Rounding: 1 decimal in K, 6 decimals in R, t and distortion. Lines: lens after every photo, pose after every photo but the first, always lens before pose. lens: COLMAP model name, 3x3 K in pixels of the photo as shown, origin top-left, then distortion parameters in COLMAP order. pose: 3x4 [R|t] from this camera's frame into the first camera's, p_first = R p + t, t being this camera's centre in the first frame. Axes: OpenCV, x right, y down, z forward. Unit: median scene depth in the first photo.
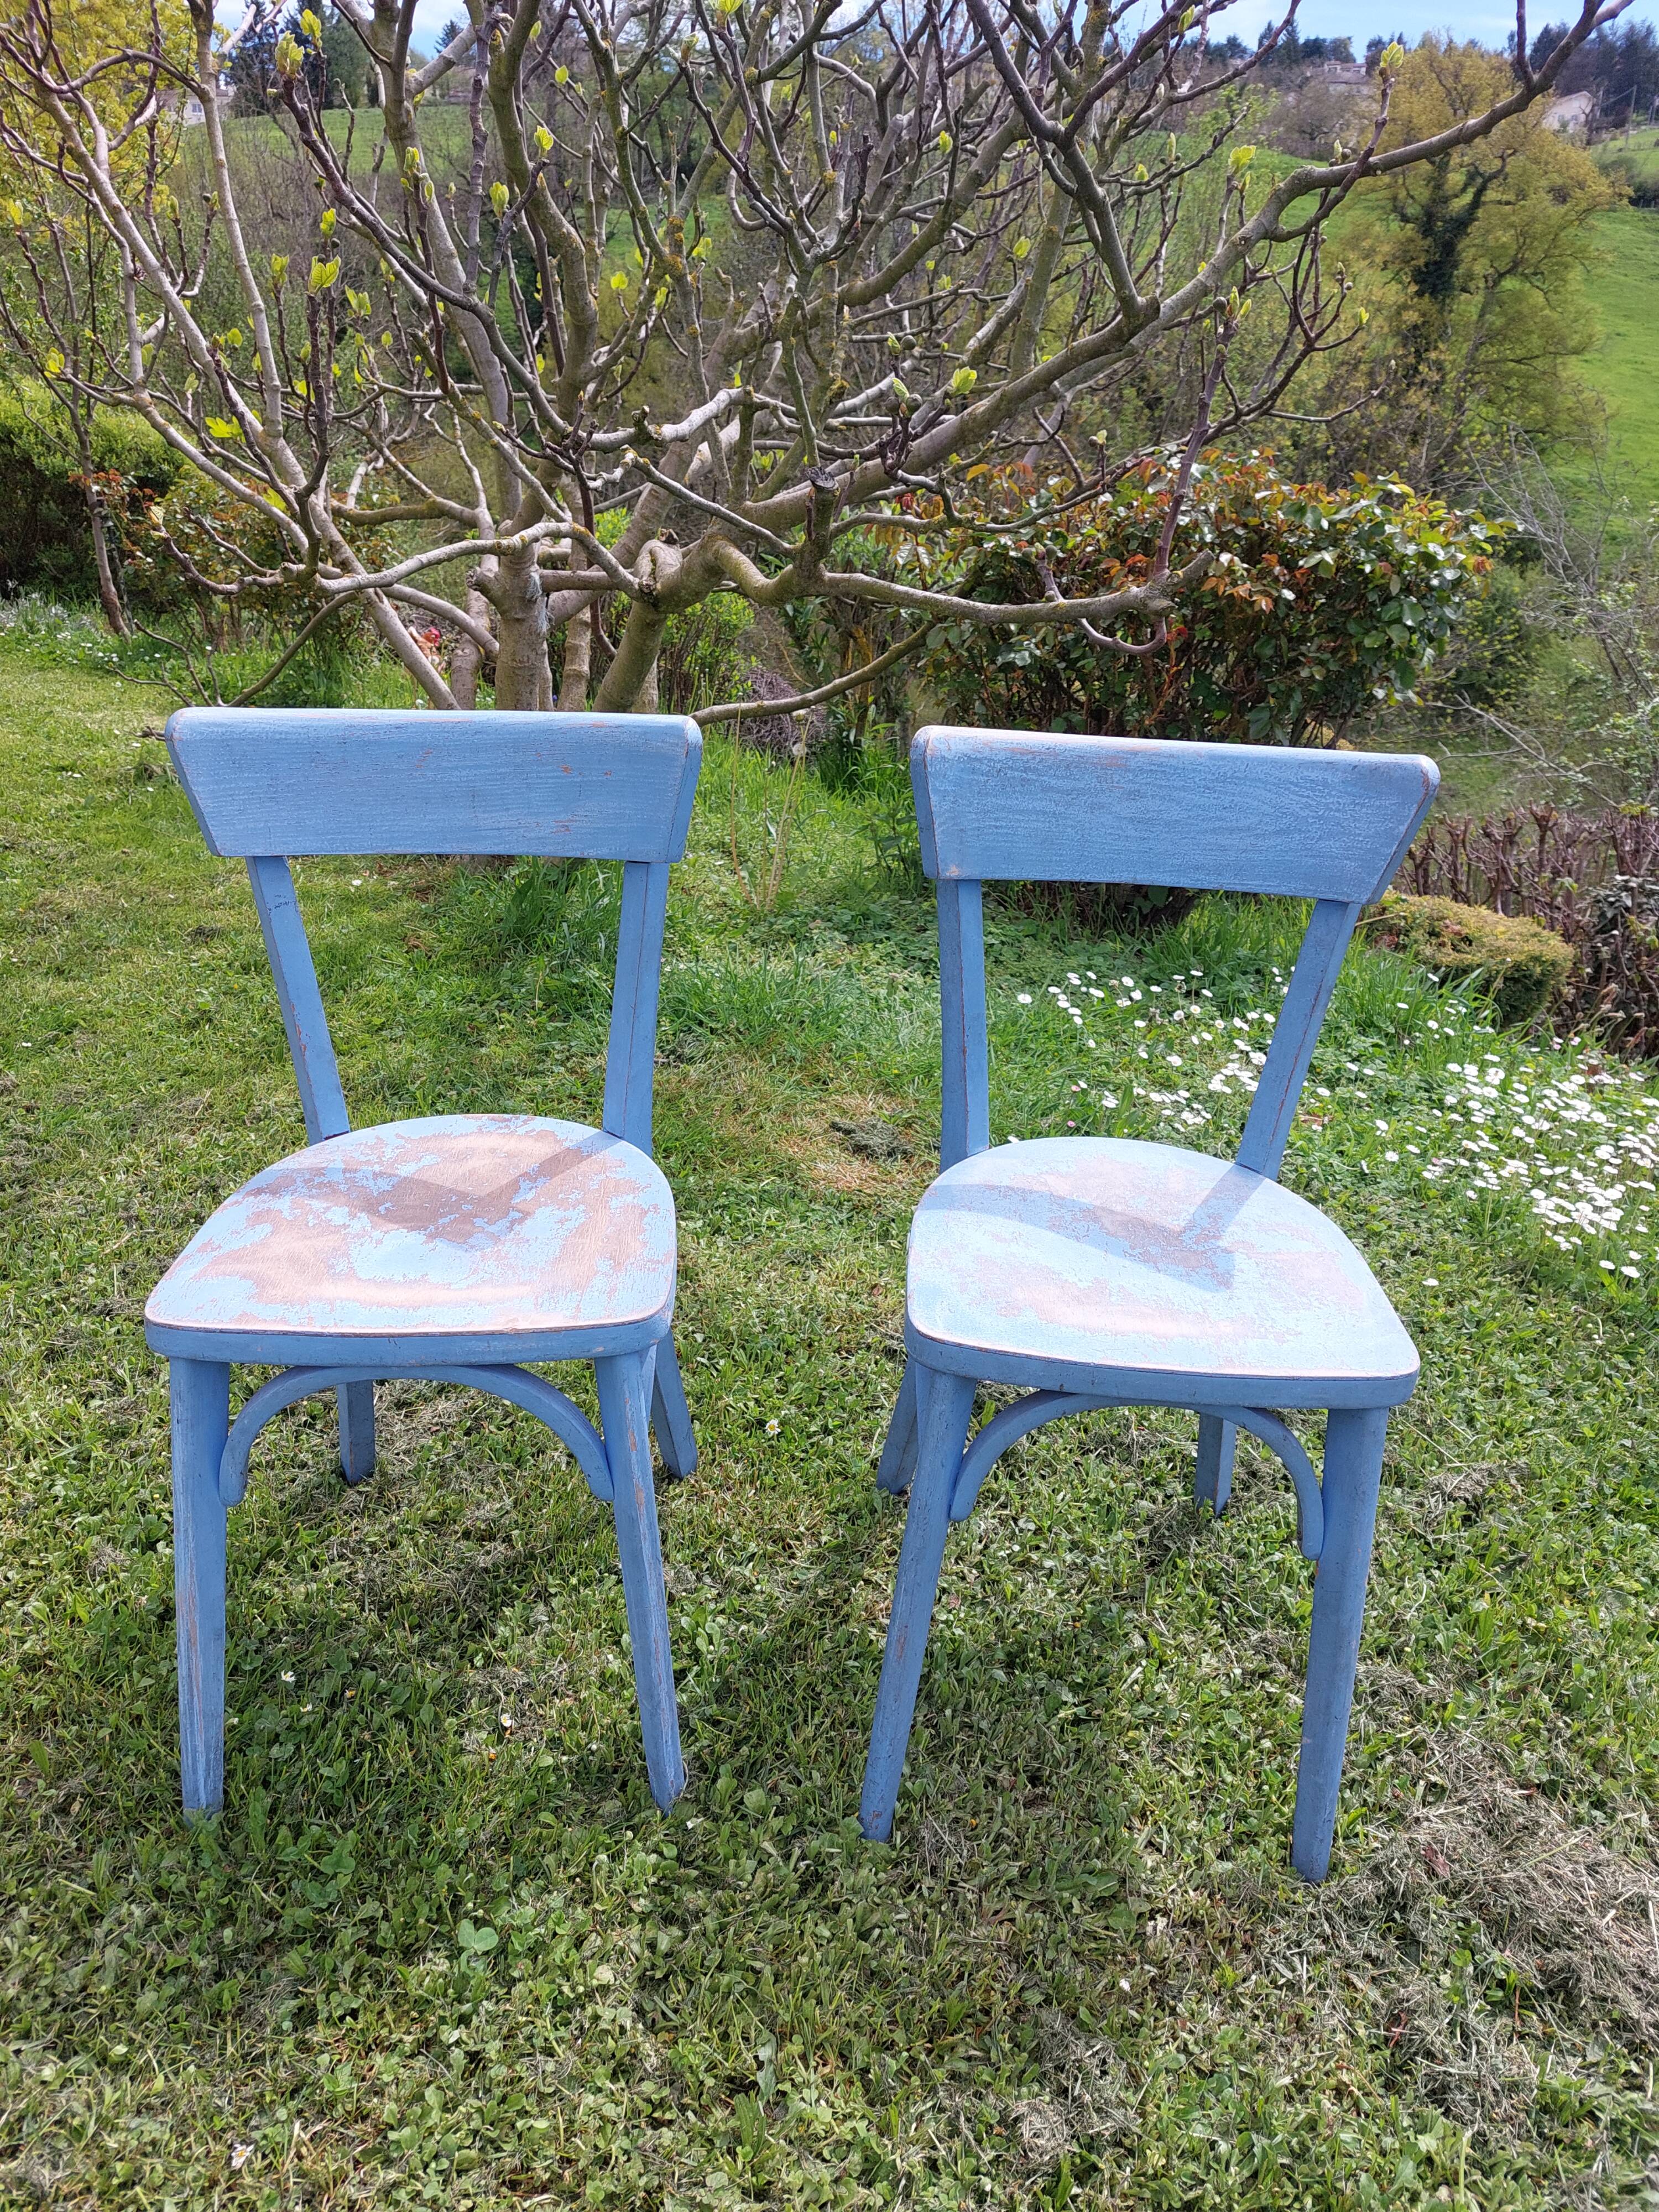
lens RADIAL K [[1642.5, 0, 832.2], [0, 1642.5, 1125.3], [0, 0, 1]] dist [0.067753, -0.077445]
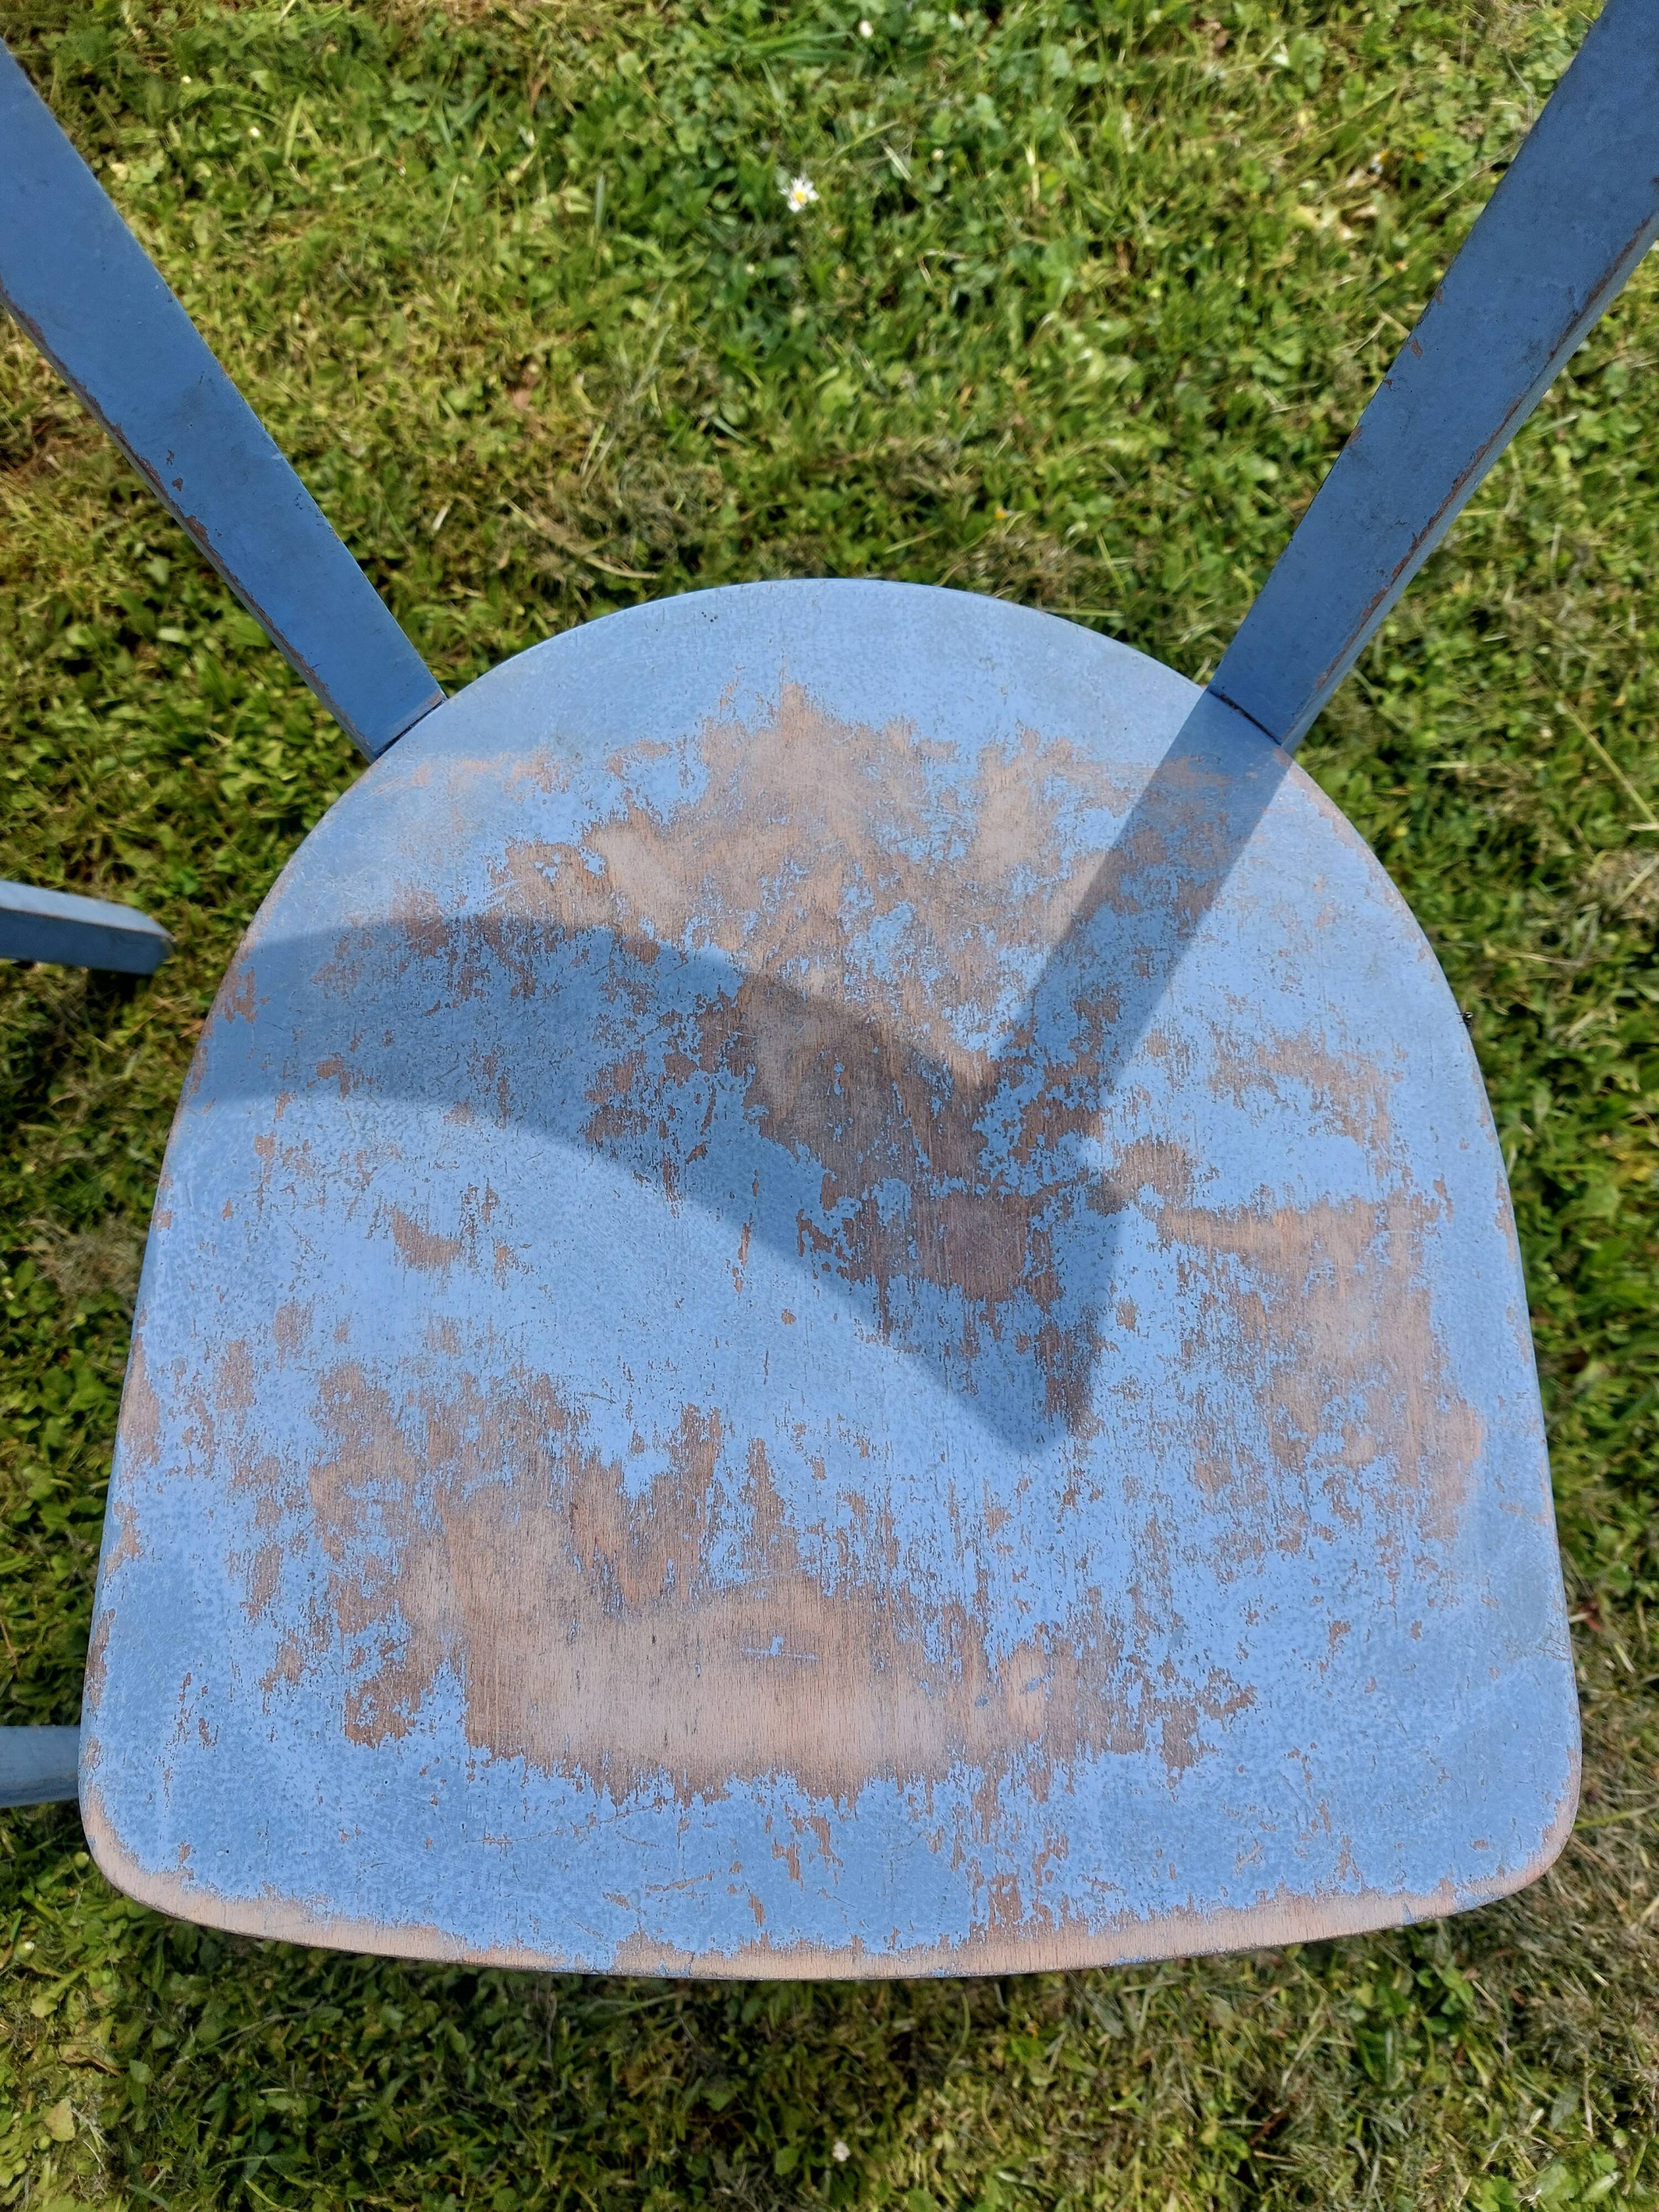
lens RADIAL K [[1668.3, 0, 851.8], [0, 1668.3, 1158.4], [0, 0, 1]] dist [0.015616, -0.022127]
pose [[0.997269, -0.047087, -0.056905, 0.158016], [0.073843, 0.619080, 0.781848, -0.148342], [-0.001586, -0.783915, 0.620866, 0.603269]]
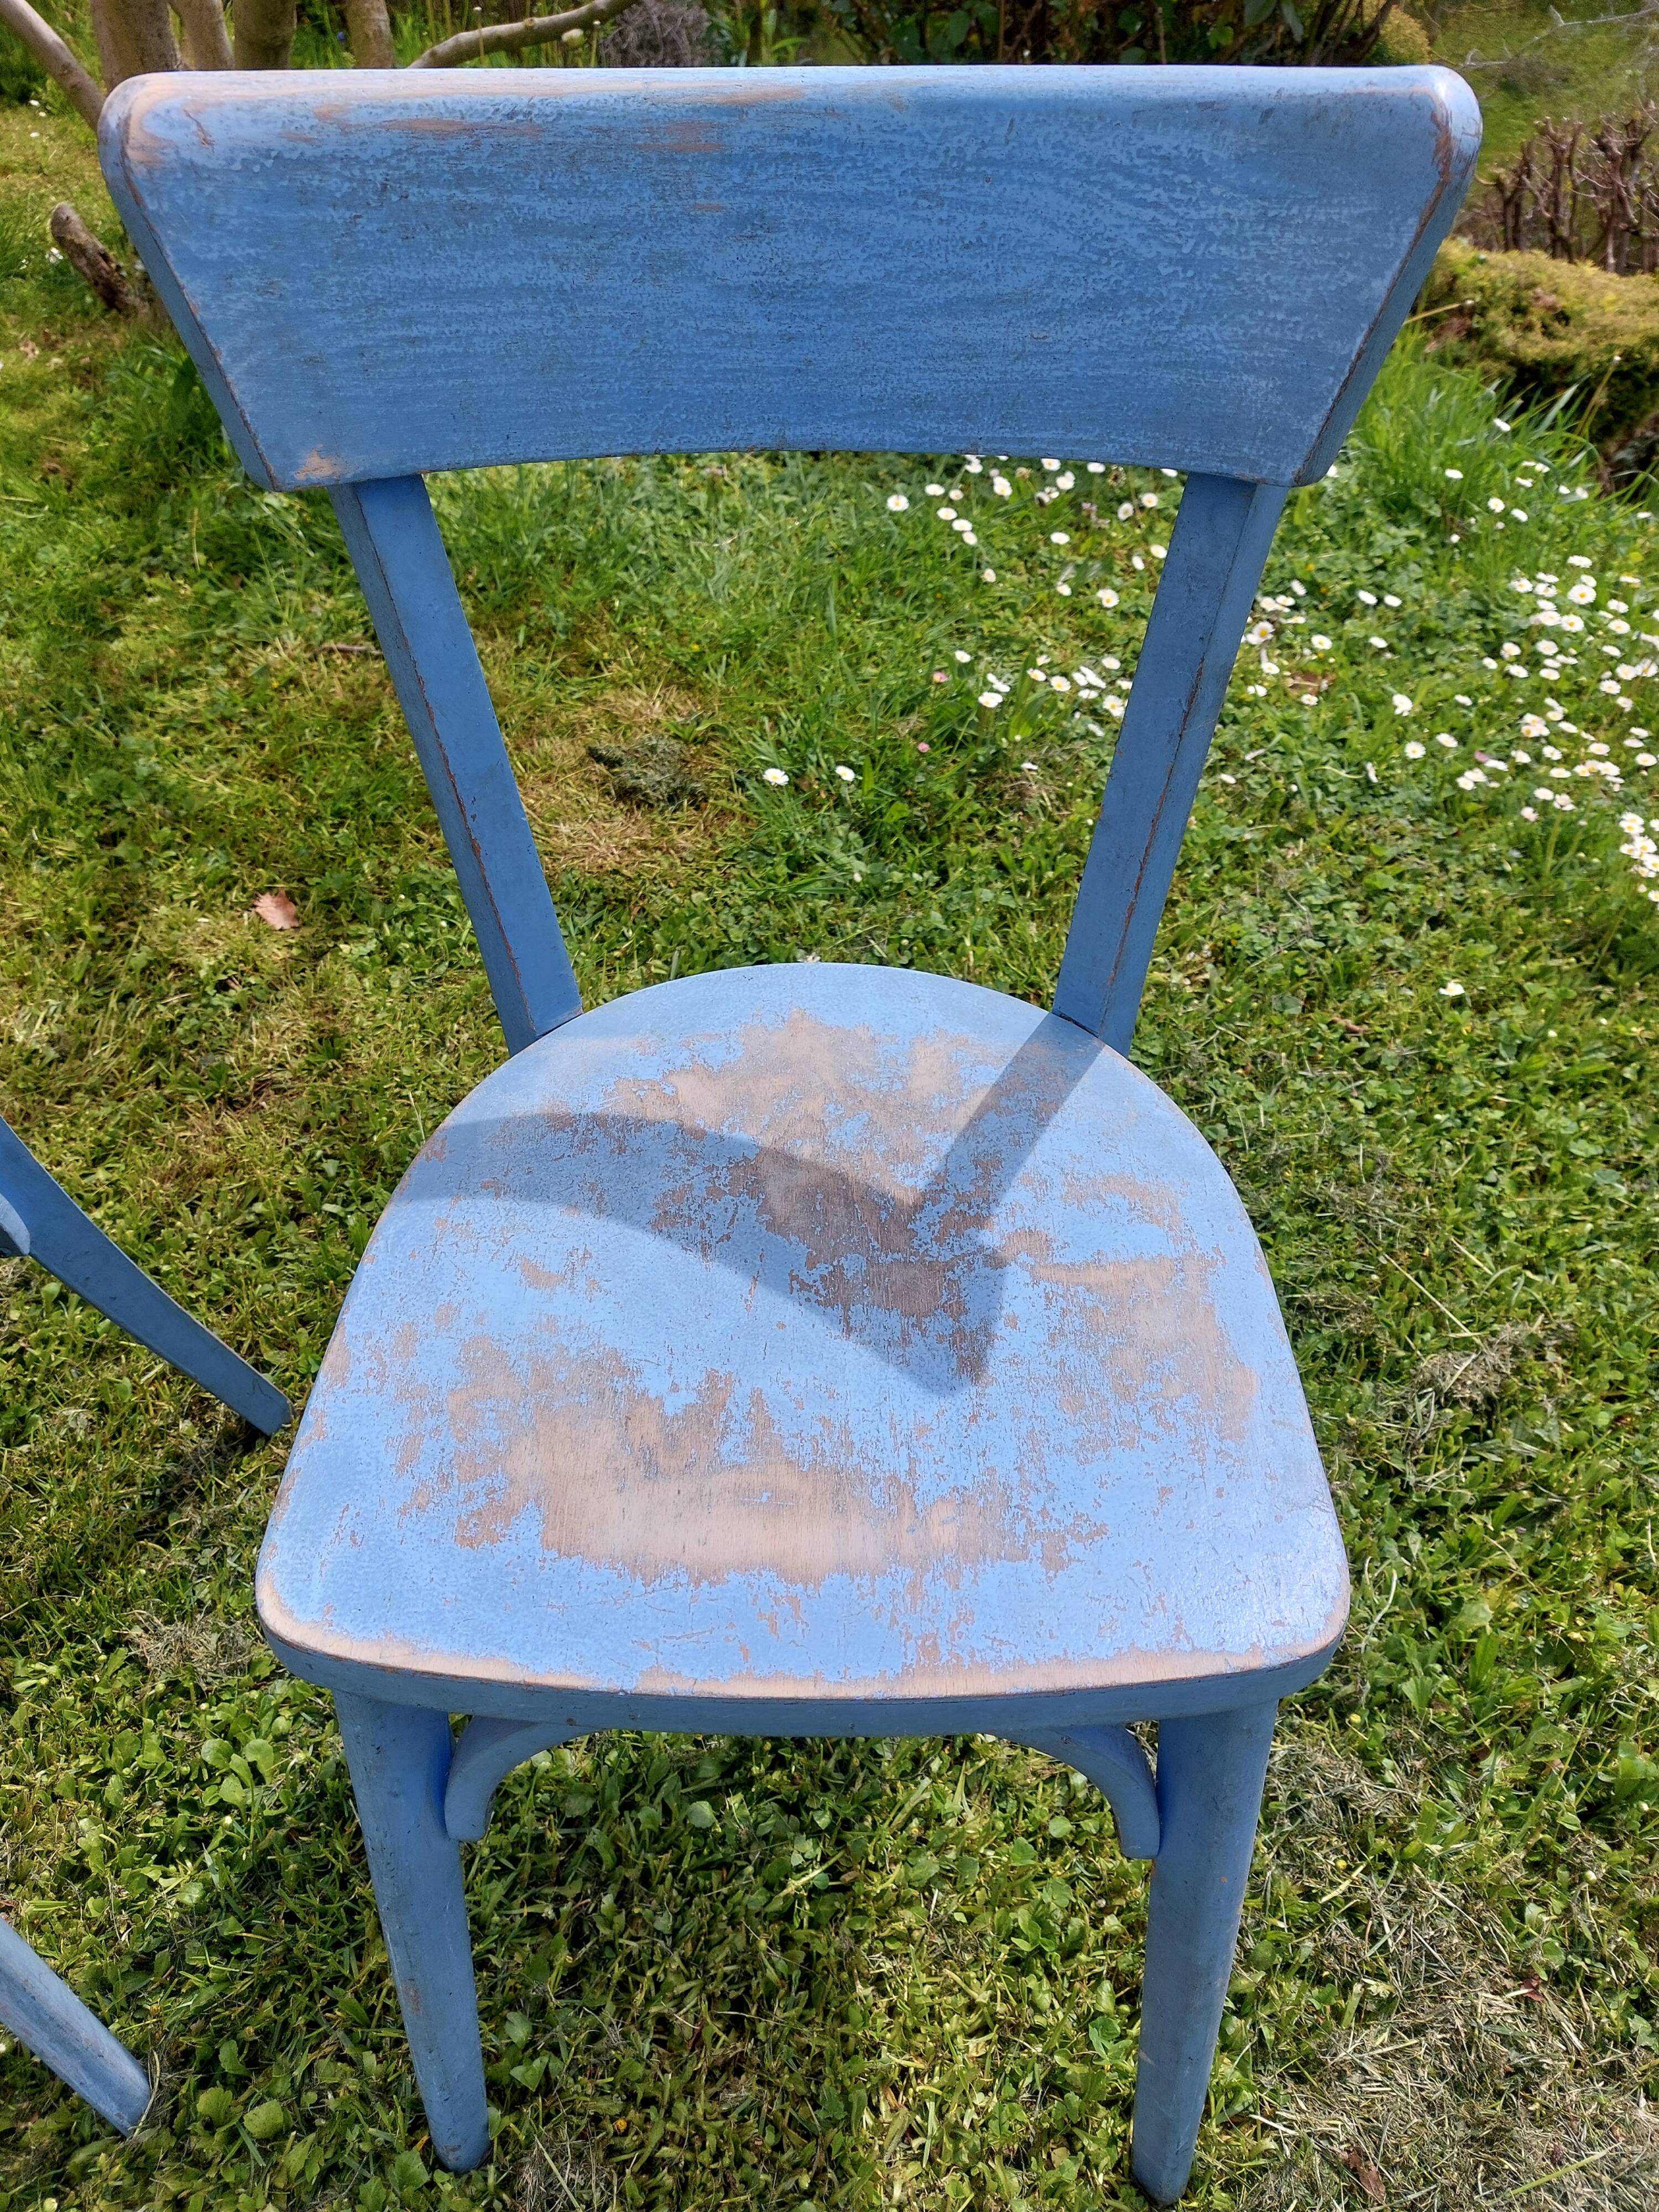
lens RADIAL K [[1642.5, 0, 835.8], [0, 1642.5, 1156.5], [0, 0, 1]] dist [0.067753, -0.077445]
pose [[0.997533, -0.059046, -0.037964, 0.161037], [0.068529, 0.936336, 0.344354, -0.098098], [0.015215, -0.346106, 0.938072, 0.414763]]
